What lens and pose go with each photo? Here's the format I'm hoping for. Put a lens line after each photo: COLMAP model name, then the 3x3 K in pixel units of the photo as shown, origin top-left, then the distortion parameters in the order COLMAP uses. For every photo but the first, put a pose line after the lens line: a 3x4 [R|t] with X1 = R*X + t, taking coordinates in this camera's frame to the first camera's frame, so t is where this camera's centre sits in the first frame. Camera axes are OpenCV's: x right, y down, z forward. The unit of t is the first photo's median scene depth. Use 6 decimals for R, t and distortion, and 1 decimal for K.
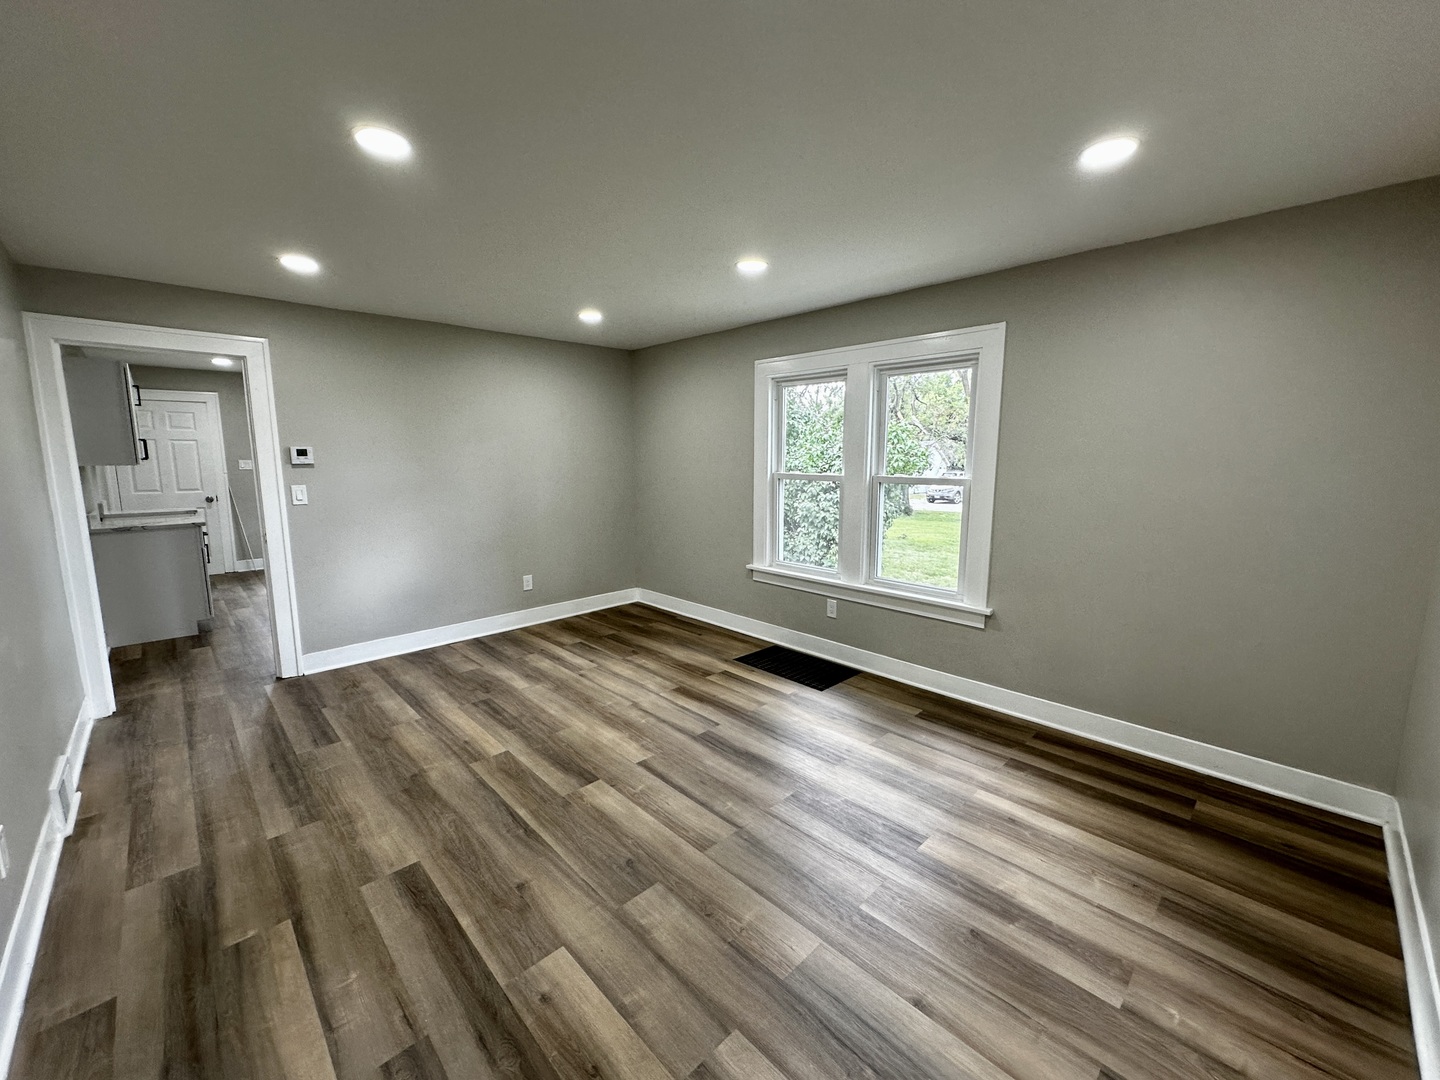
lens RADIAL K [[584.2, 0, 730.8], [0, 584.2, 537.8], [0, 0, 1]] dist [0.000496, 0.000124]
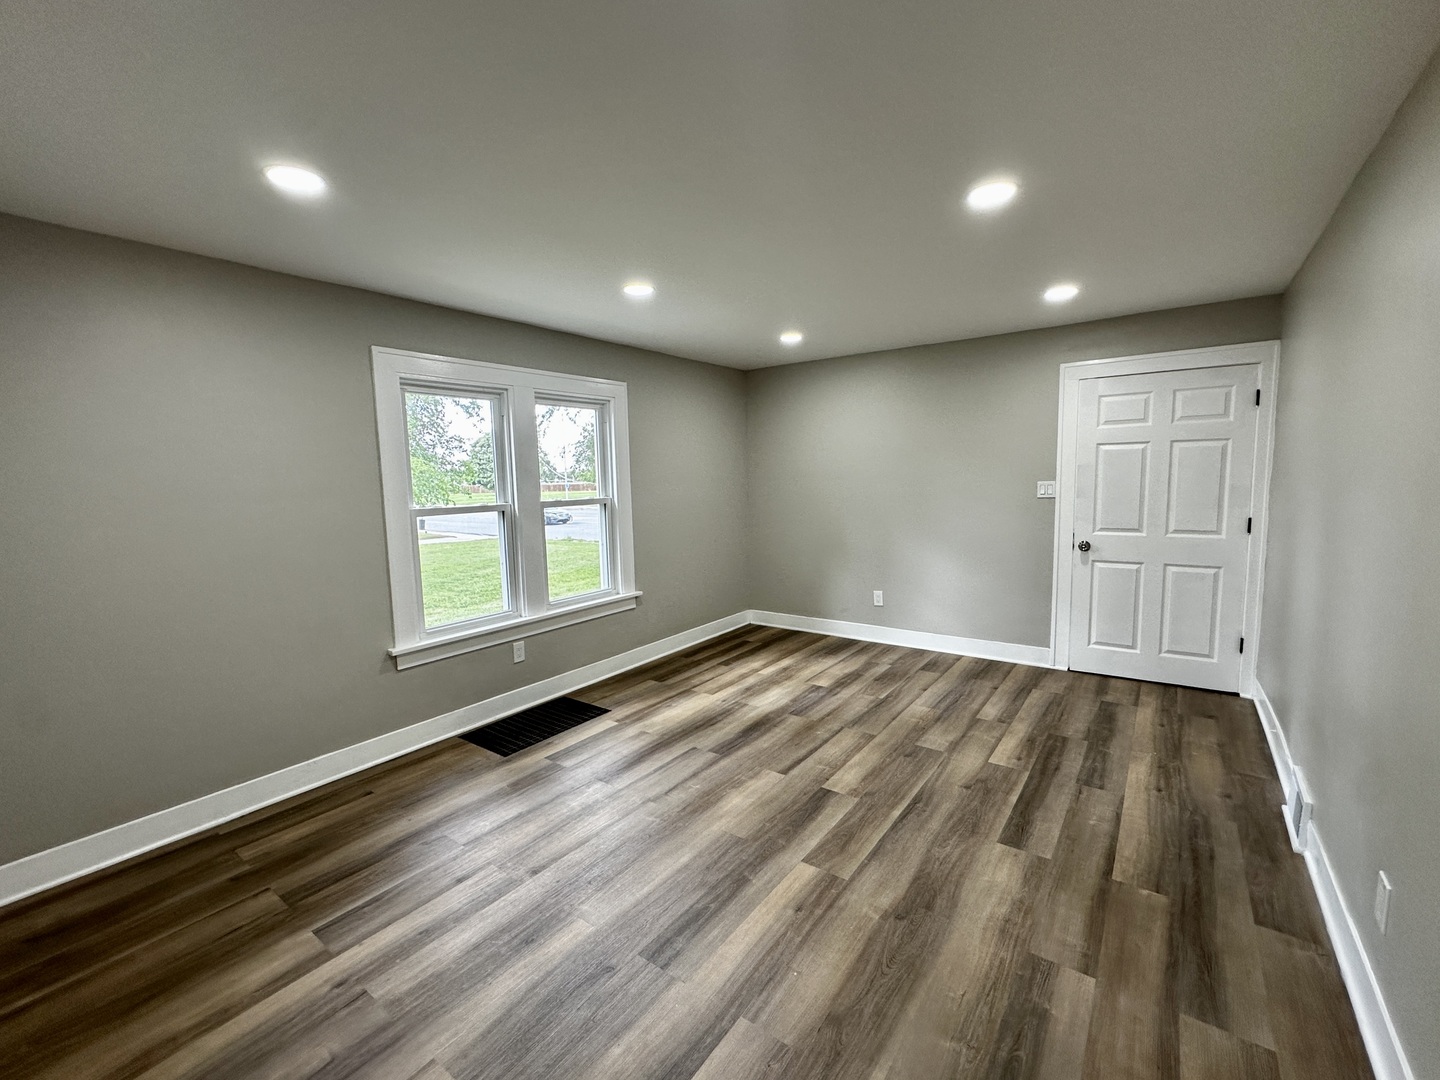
lens RADIAL K [[584.2, 0, 730.1], [0, 584.2, 541.4], [0, 0, 1]] dist [0.000496, 0.000124]
pose [[-0.148038, -0.107880, 0.983080, -1.269962], [0.166073, 0.977206, 0.132244, -0.188927], [-0.974938, 0.182840, -0.126748, 1.316002]]
